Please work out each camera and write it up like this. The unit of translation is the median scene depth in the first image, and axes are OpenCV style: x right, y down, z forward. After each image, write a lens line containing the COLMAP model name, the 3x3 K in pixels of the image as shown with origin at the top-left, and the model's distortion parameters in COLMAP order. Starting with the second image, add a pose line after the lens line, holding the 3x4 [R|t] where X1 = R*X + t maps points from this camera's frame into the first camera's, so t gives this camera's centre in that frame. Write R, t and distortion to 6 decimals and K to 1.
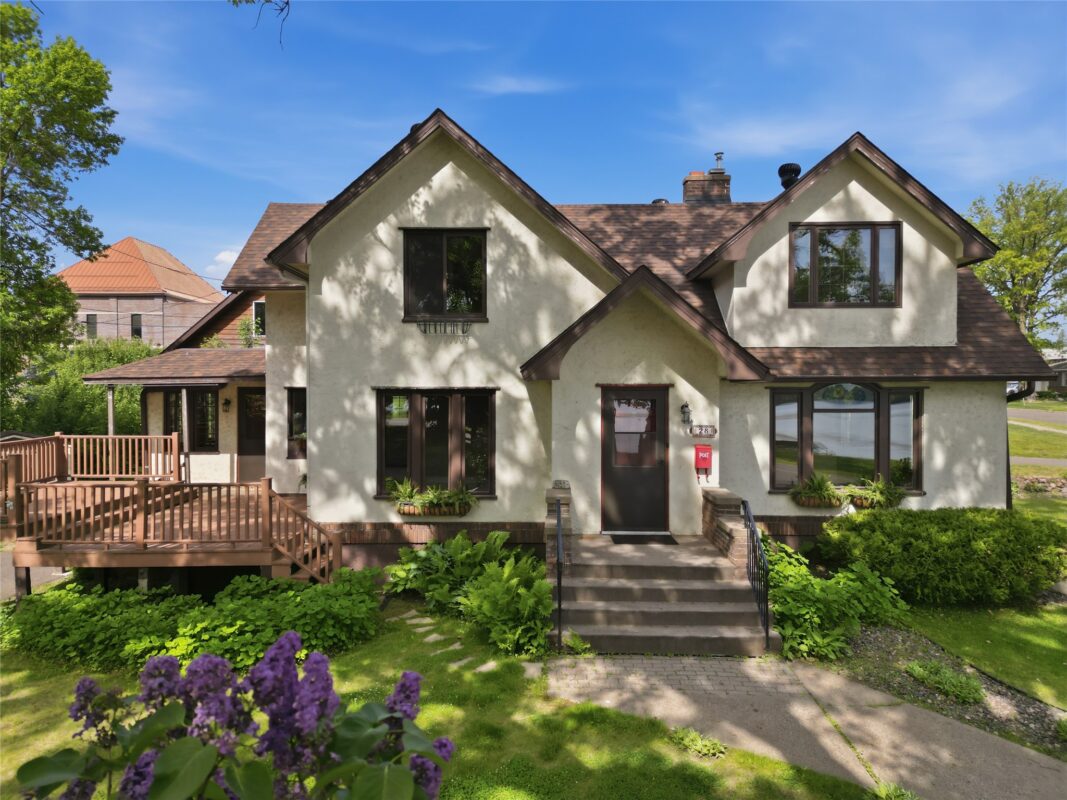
lens RADIAL K [[743.5, 0, 527.5], [0, 743.5, 401.9], [0, 0, 1]] dist [0.063625, -0.055199]
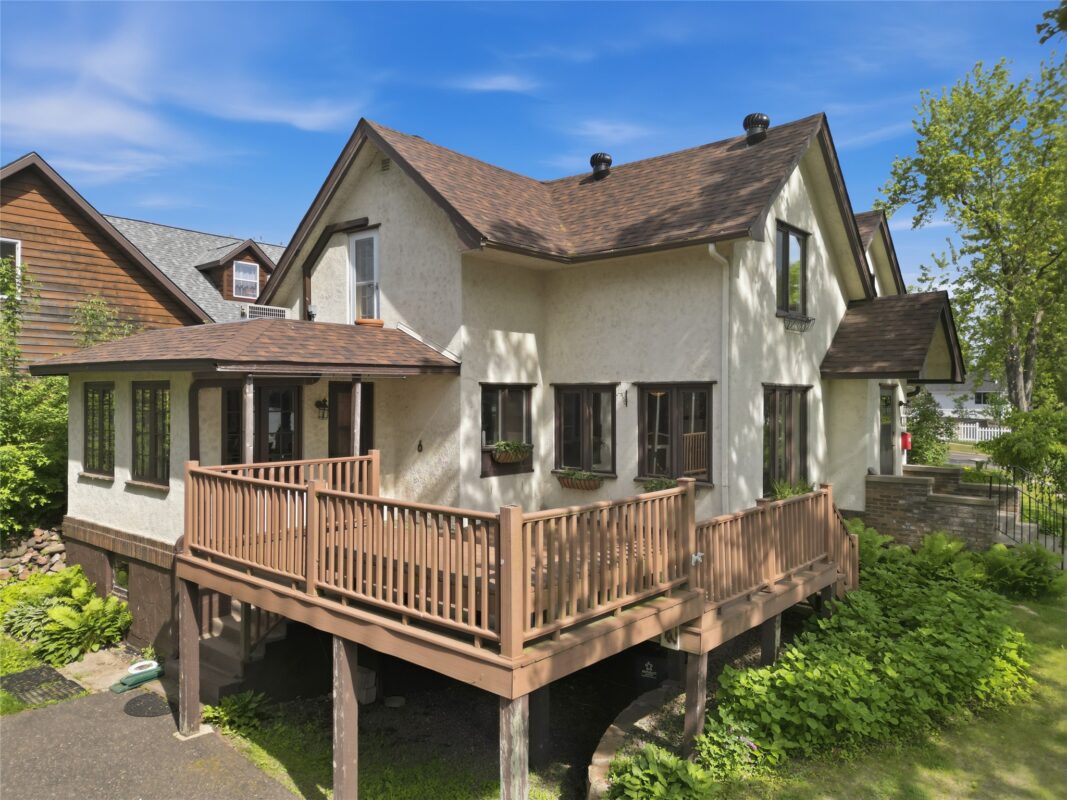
lens RADIAL K [[743.5, 0, 527.5], [0, 743.5, 401.9], [0, 0, 1]] dist [0.063625, -0.055199]
pose [[0.620813, -0.003902, 0.783949, -1.094029], [0.010463, 0.999940, -0.003309, 0.003264], [-0.783889, 0.010256, 0.620816, 0.624007]]
